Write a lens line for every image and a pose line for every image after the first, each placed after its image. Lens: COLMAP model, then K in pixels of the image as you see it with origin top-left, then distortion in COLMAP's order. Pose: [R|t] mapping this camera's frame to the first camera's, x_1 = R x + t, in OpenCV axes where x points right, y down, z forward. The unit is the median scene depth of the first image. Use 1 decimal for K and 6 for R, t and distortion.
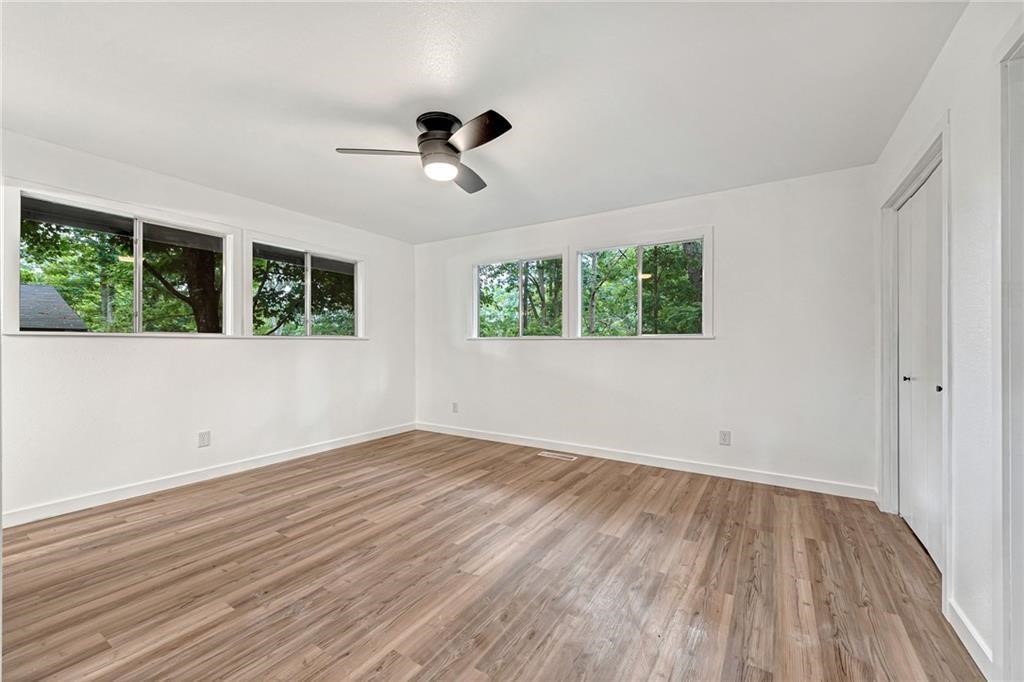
lens RADIAL K [[412.6, 0, 511.9], [0, 412.6, 338.8], [0, 0, 1]] dist [0.003788, 0.000063]
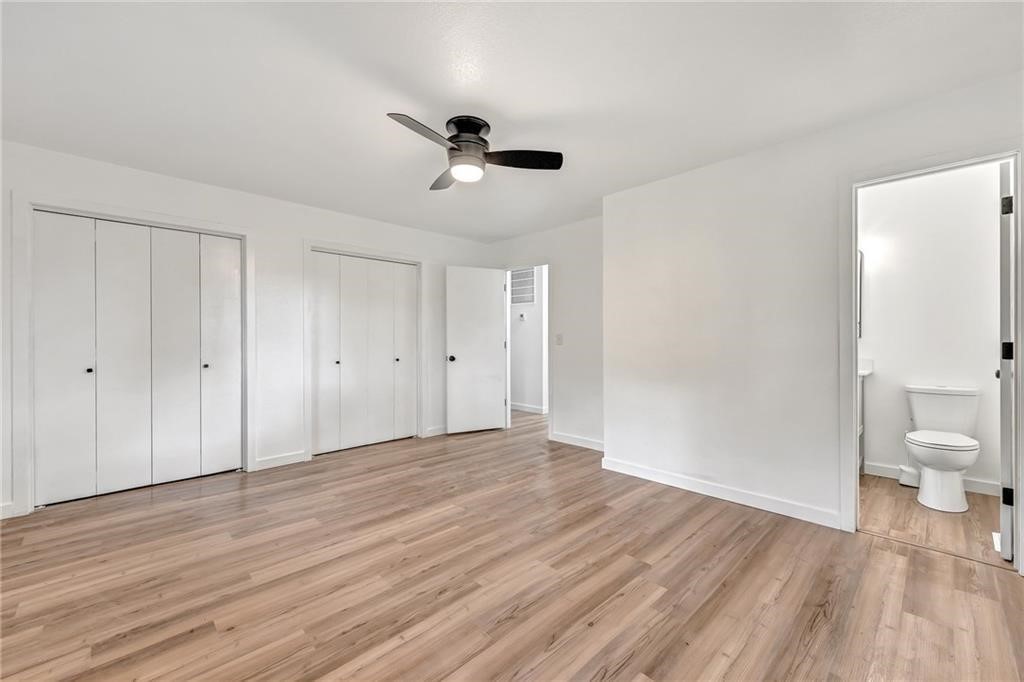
lens RADIAL K [[412.6, 0, 511.9], [0, 412.6, 338.8], [0, 0, 1]] dist [0.003788, 0.000063]
pose [[-0.972691, -0.002055, 0.232095, -0.487388], [-0.003105, 0.999987, -0.004157, 0.006657], [-0.232083, -0.004764, -0.972684, 1.886001]]
